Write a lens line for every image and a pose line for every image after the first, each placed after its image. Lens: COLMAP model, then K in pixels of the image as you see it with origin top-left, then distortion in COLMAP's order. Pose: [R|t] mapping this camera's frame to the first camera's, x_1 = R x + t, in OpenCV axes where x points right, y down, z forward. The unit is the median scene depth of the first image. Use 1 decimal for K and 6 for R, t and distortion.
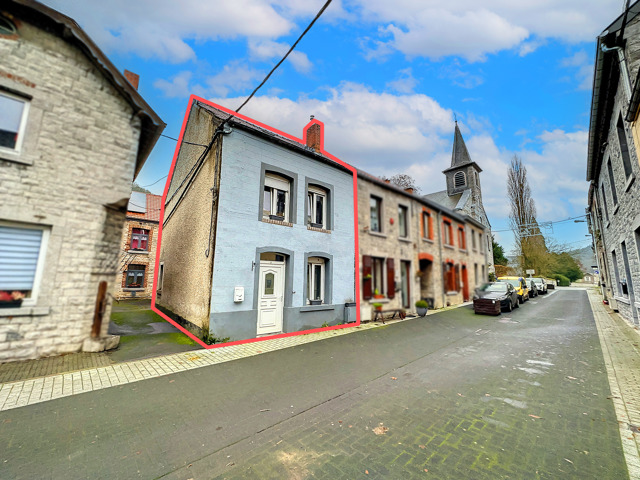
lens RADIAL K [[253.2, 0, 321.2], [0, 253.2, 240.0], [0, 0, 1]] dist [-0.000798, -0.000104]
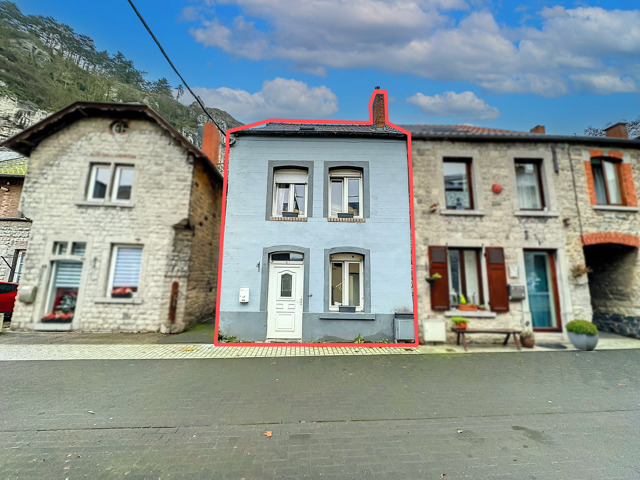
lens RADIAL K [[253.2, 0, 320.6], [0, 253.2, 239.1], [0, 0, 1]] dist [-0.000798, -0.000104]
pose [[0.770236, -0.104564, -0.629129, 0.491546], [0.095271, 0.994264, -0.048613, 0.059973], [0.630603, -0.022494, 0.775779, 0.350828]]
